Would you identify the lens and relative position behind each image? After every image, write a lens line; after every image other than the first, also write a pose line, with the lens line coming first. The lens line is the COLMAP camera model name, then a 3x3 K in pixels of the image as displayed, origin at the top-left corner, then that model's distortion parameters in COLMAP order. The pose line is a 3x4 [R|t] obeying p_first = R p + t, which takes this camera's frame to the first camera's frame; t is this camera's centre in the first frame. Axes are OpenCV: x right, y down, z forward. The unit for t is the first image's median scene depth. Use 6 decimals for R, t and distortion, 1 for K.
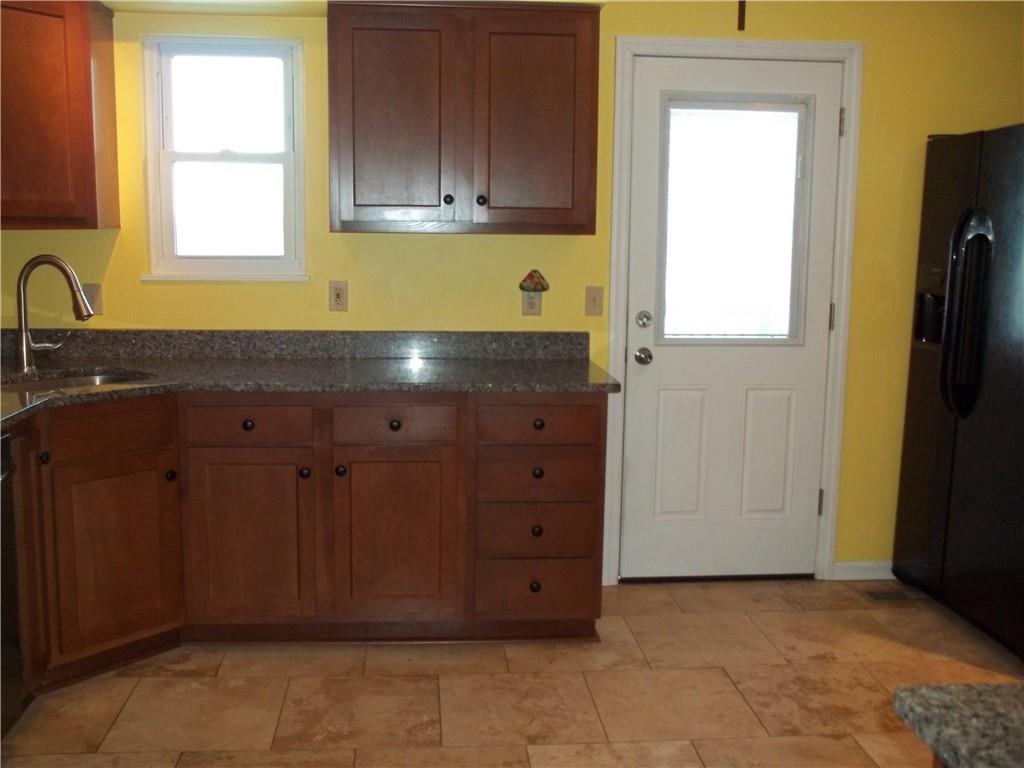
lens RADIAL K [[1054.3, 0, 507.5], [0, 1054.3, 385.8], [0, 0, 1]] dist [-0.021627, 0.000000]
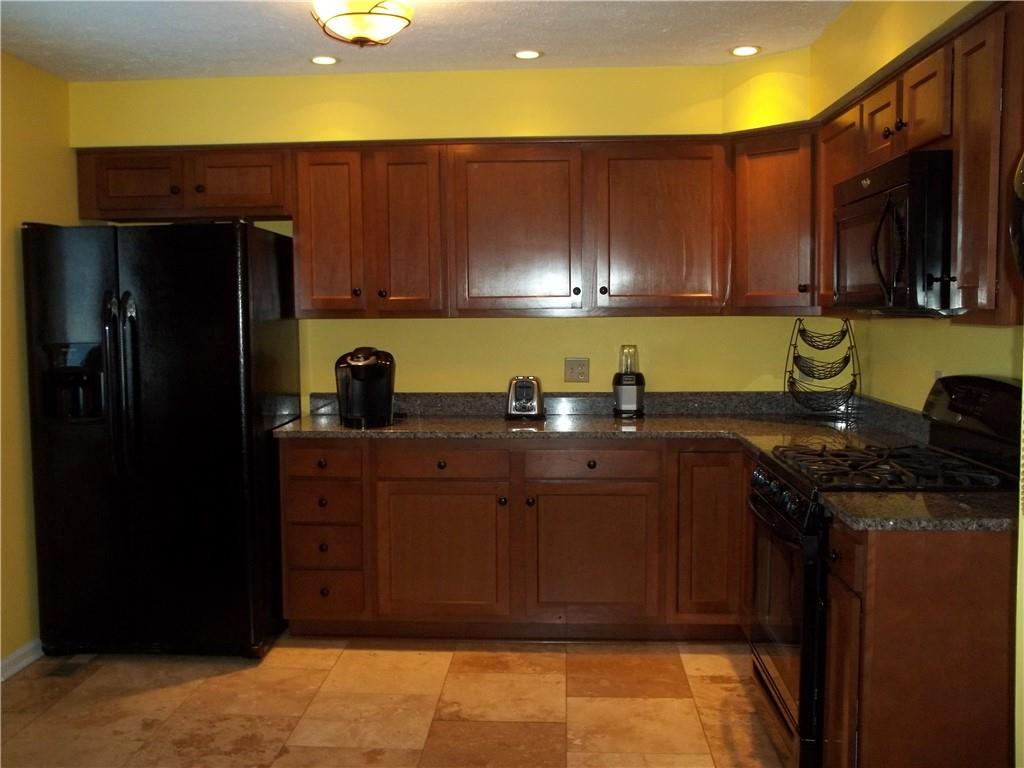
lens RADIAL K [[1007.7, 0, 509.9], [0, 1007.7, 380.1], [0, 0, 1]] dist [-0.045666, 0.000000]
pose [[0.135060, -0.087626, 0.986955, -0.597221], [0.161184, 0.984757, 0.065374, -0.082205], [-0.977639, 0.150252, 0.147126, 0.467889]]
